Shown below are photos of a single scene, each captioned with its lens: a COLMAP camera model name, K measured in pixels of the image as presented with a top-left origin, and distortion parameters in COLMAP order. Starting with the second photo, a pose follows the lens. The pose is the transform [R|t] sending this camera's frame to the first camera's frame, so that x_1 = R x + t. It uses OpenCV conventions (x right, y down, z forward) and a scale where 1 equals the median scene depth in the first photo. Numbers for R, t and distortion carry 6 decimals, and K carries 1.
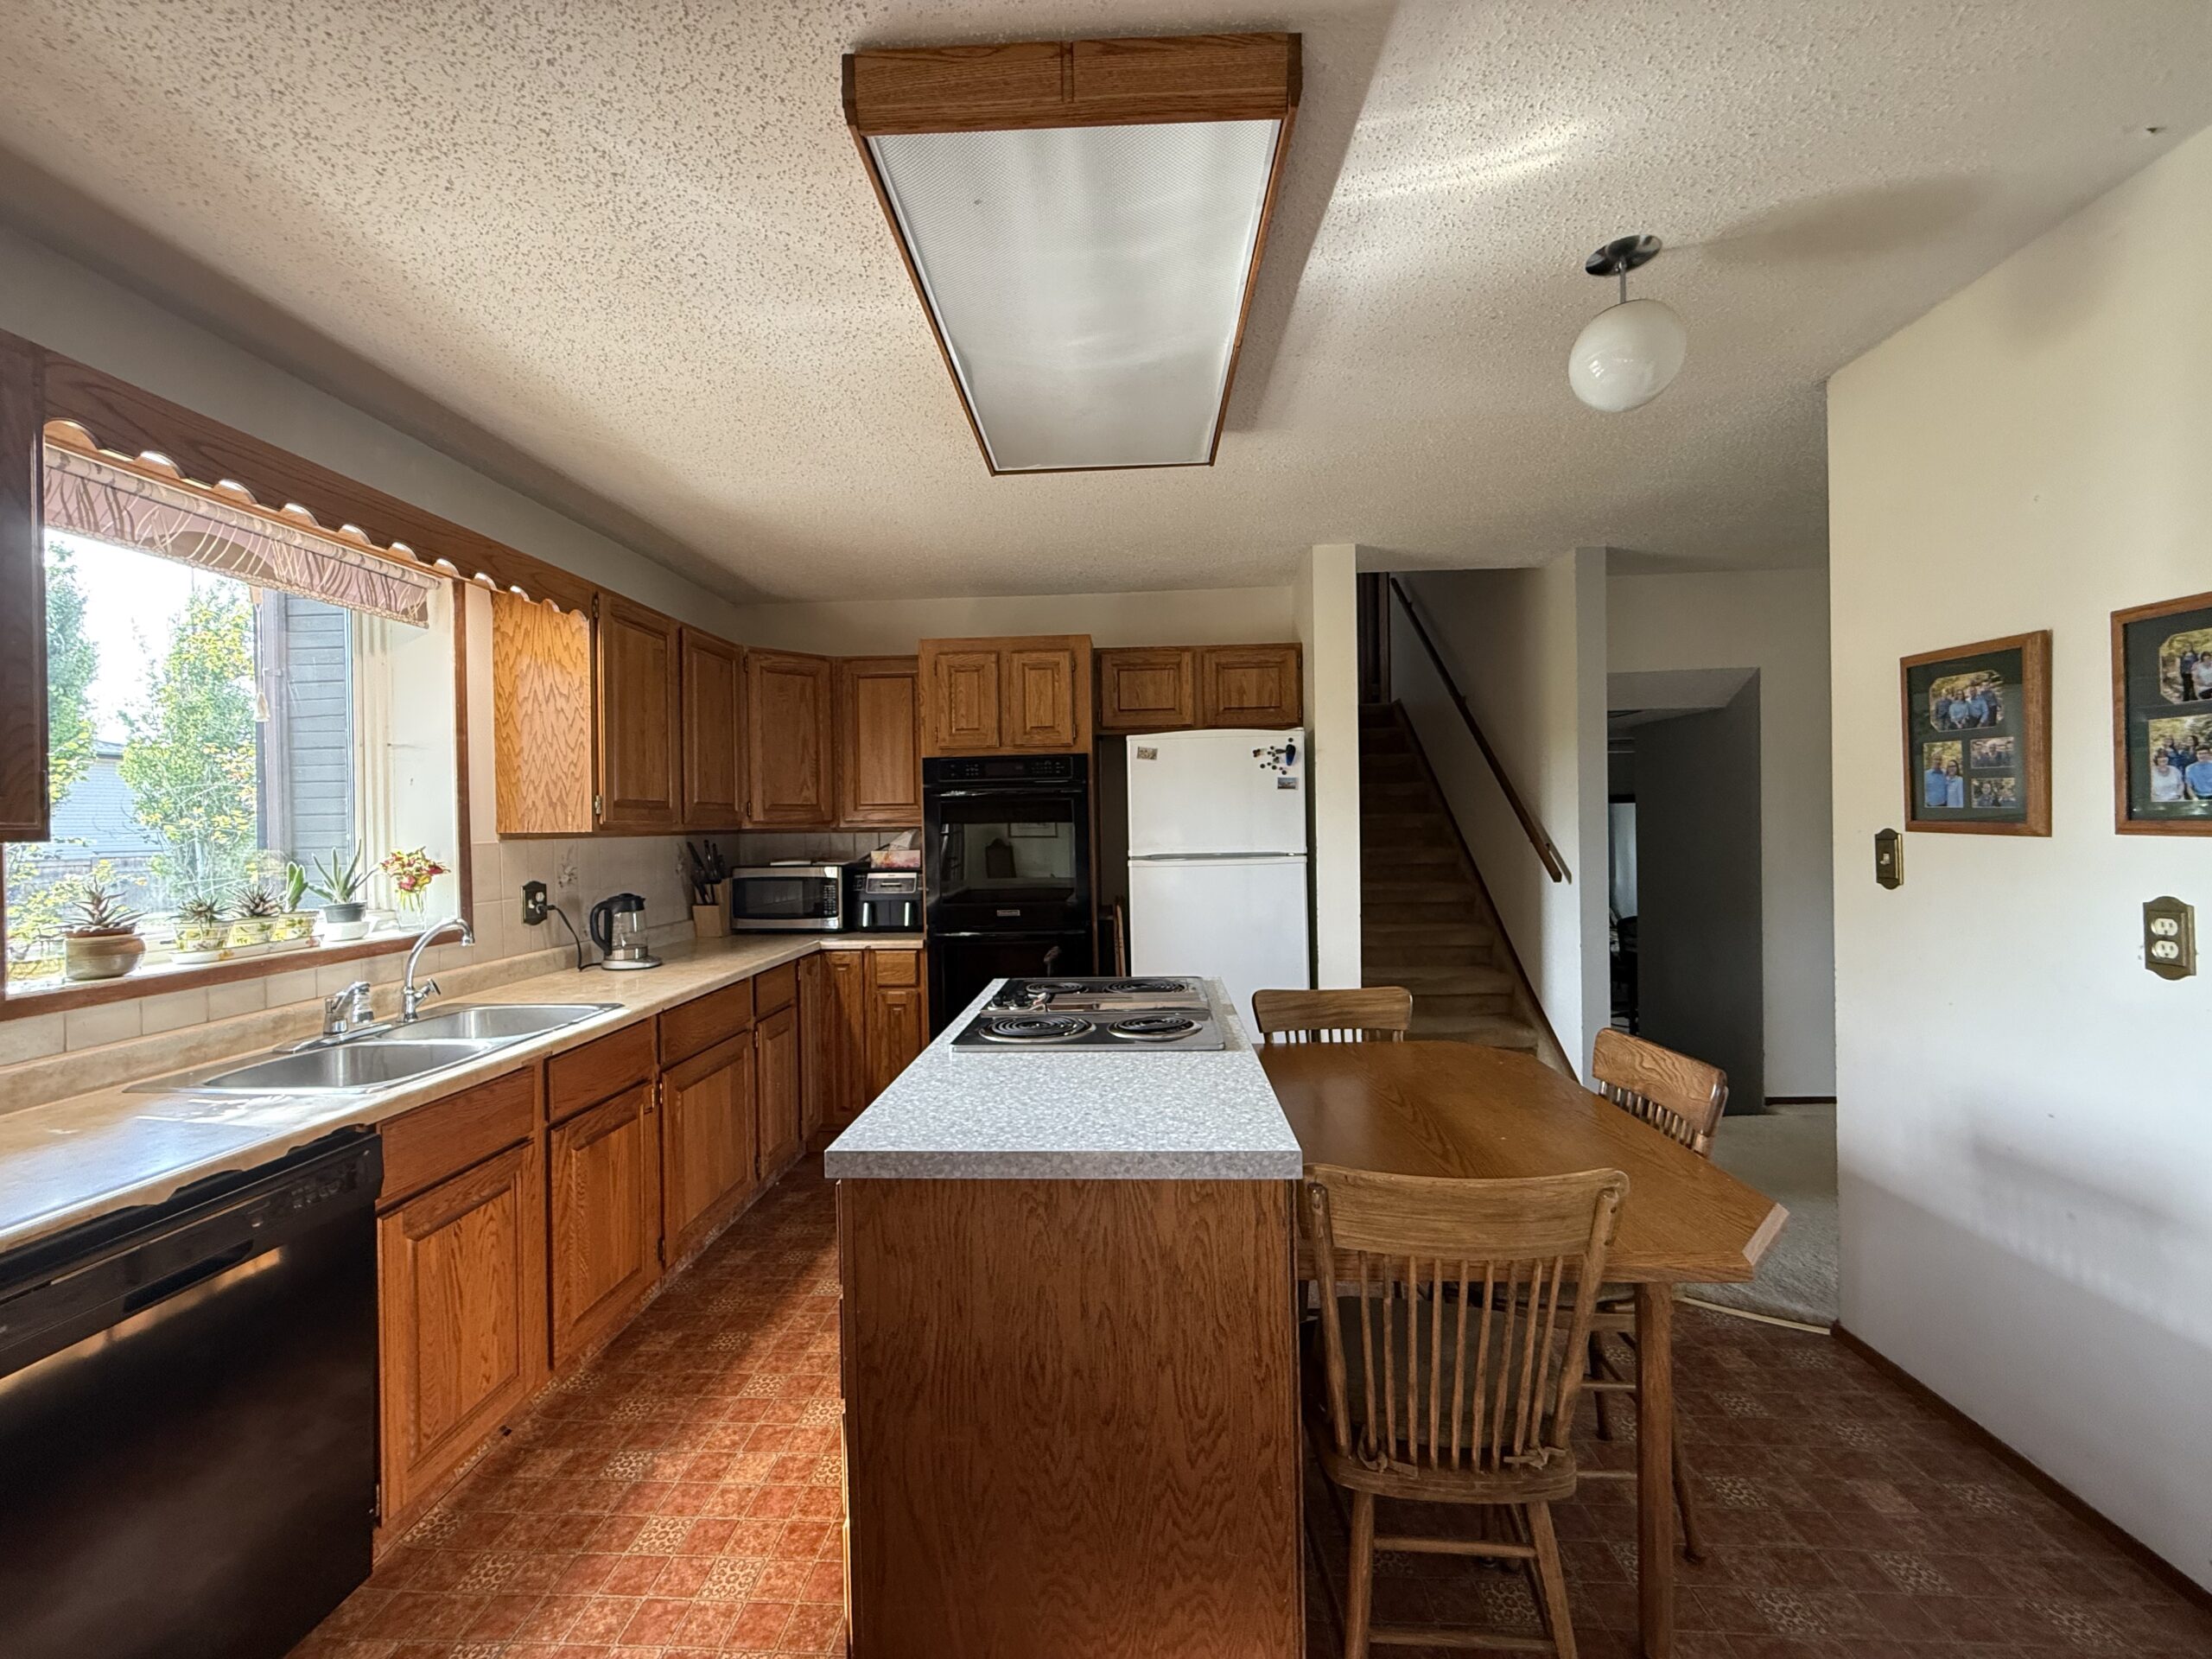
lens RADIAL K [[882.4, 0, 1093.0], [0, 882.4, 826.5], [0, 0, 1]] dist [0.002666, 0.000002]
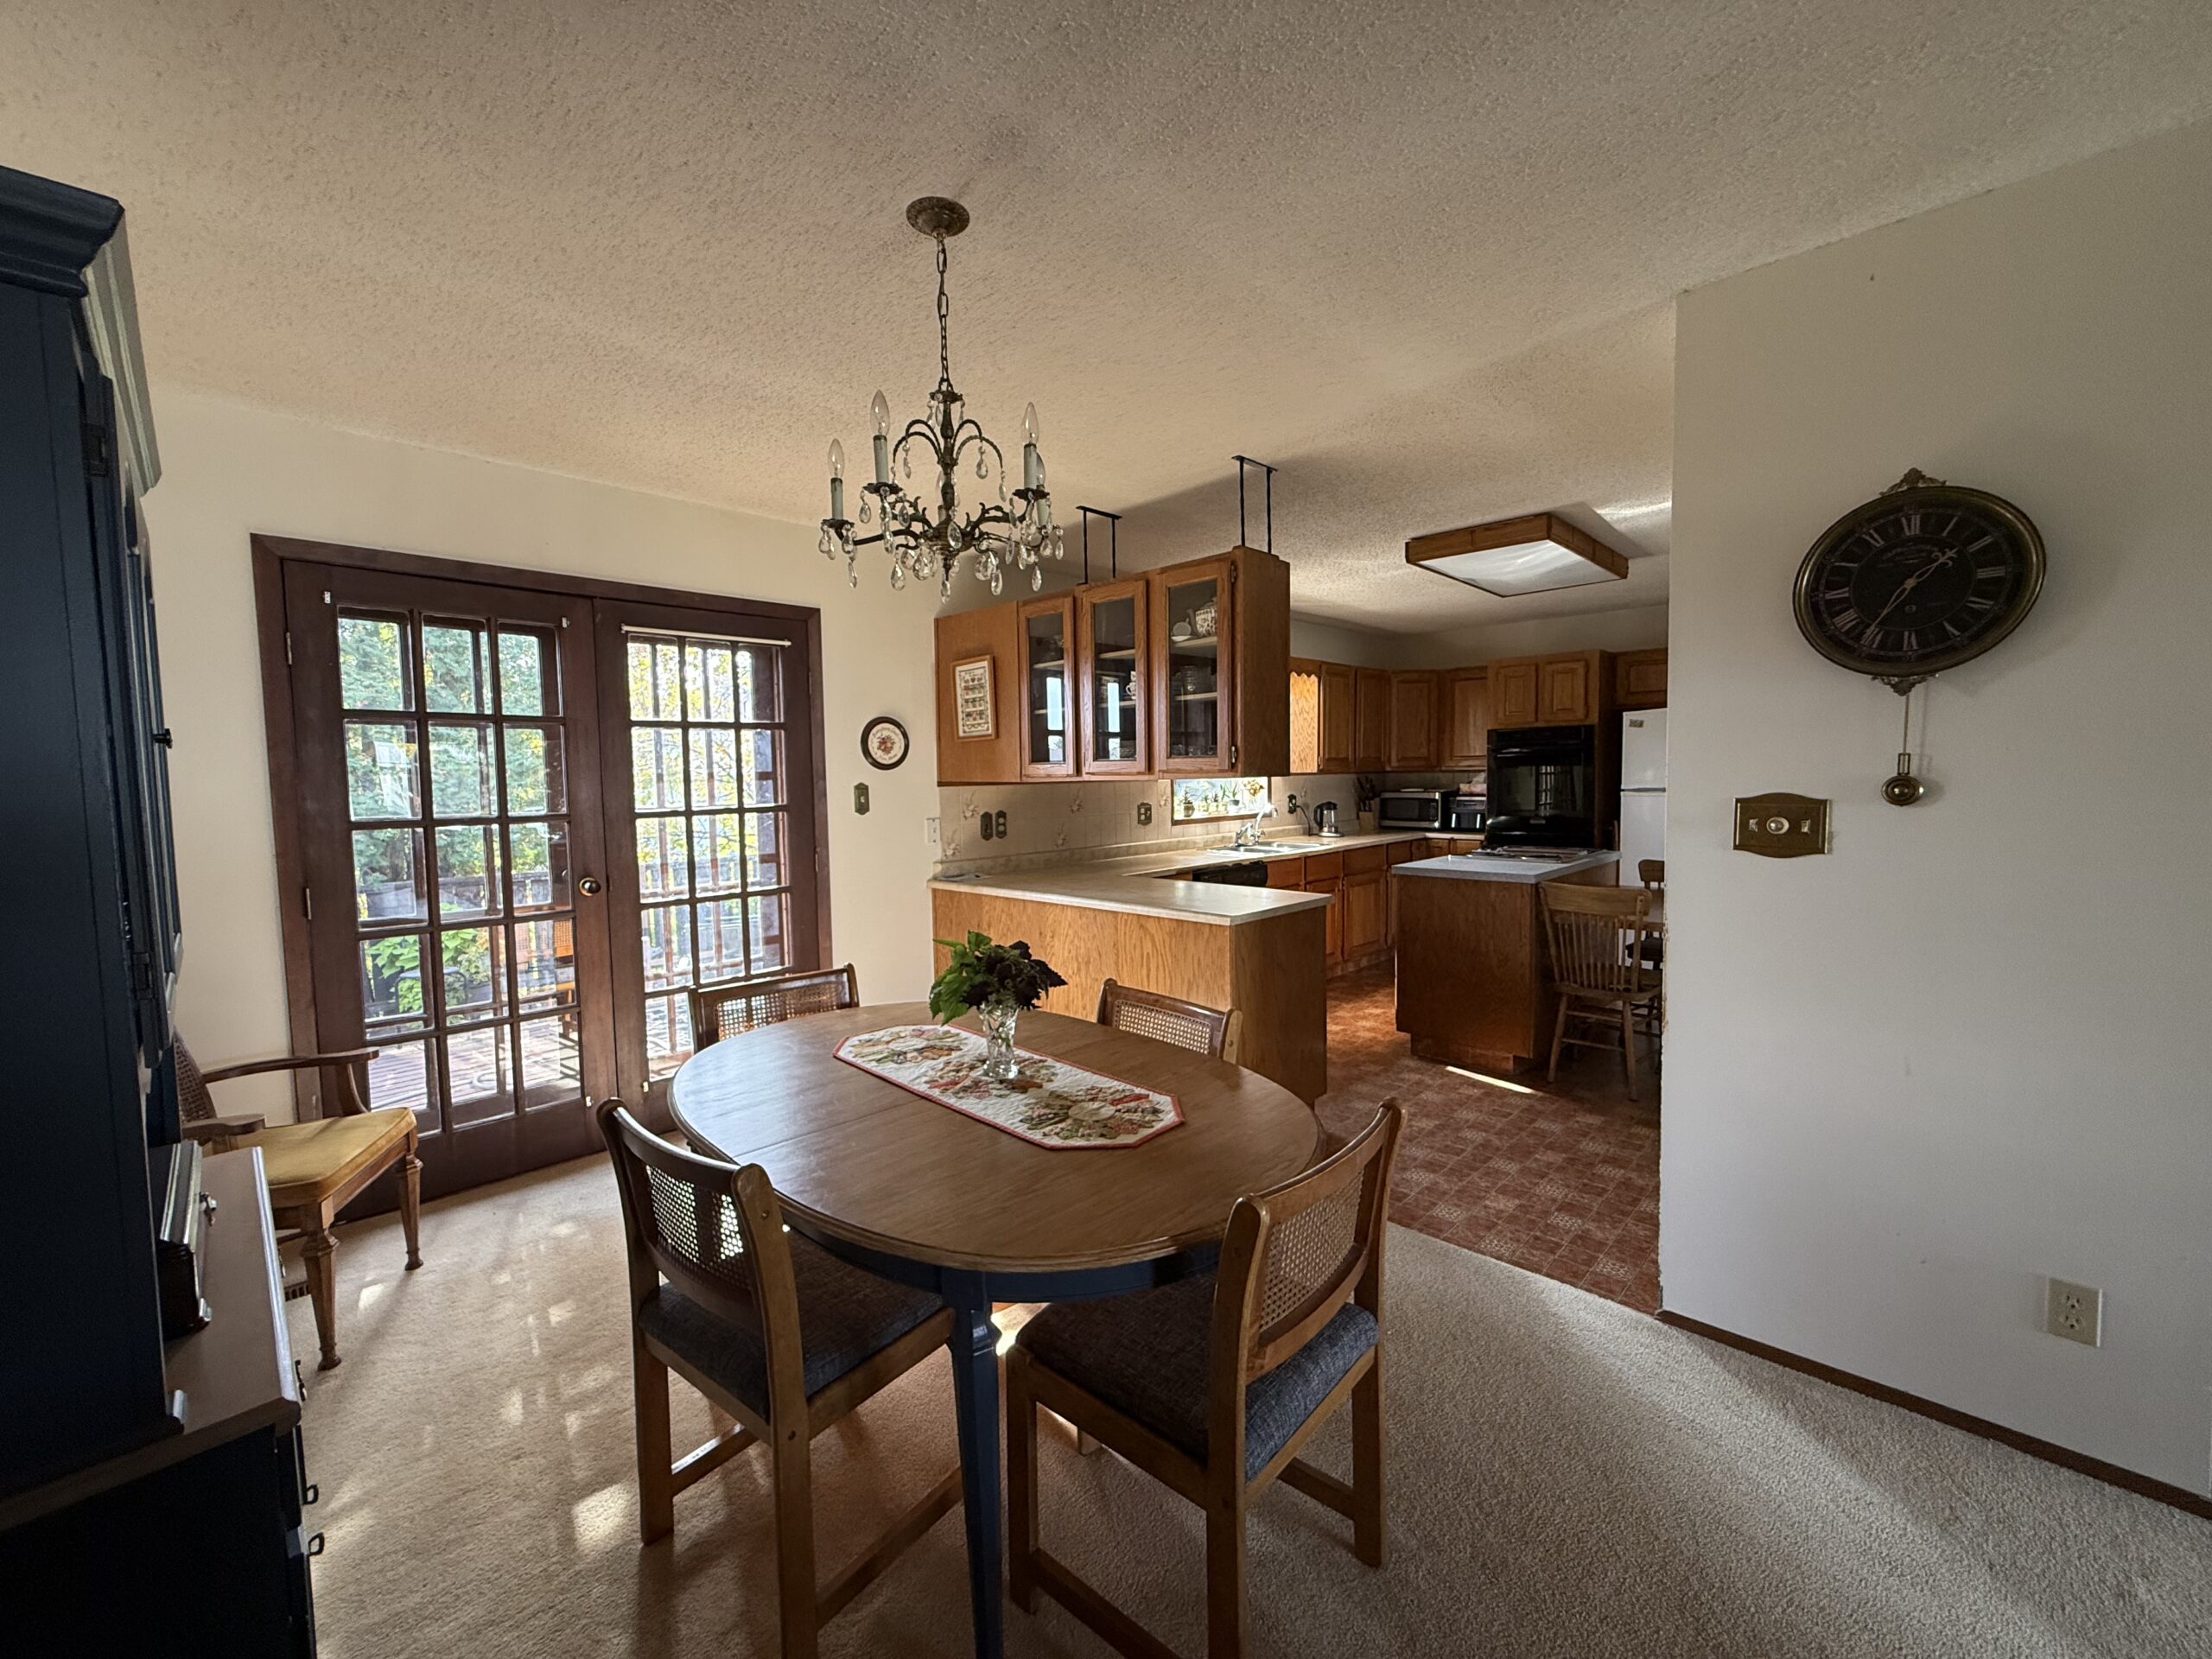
lens RADIAL K [[882.4, 0, 1093.2], [0, 882.4, 827.5], [0, 0, 1]] dist [0.002666, 0.000002]
pose [[0.749969, 0.046610, -0.659829, 0.382885], [0.001598, 0.997384, 0.072271, -0.013524], [0.661471, -0.055255, 0.747932, -0.823881]]
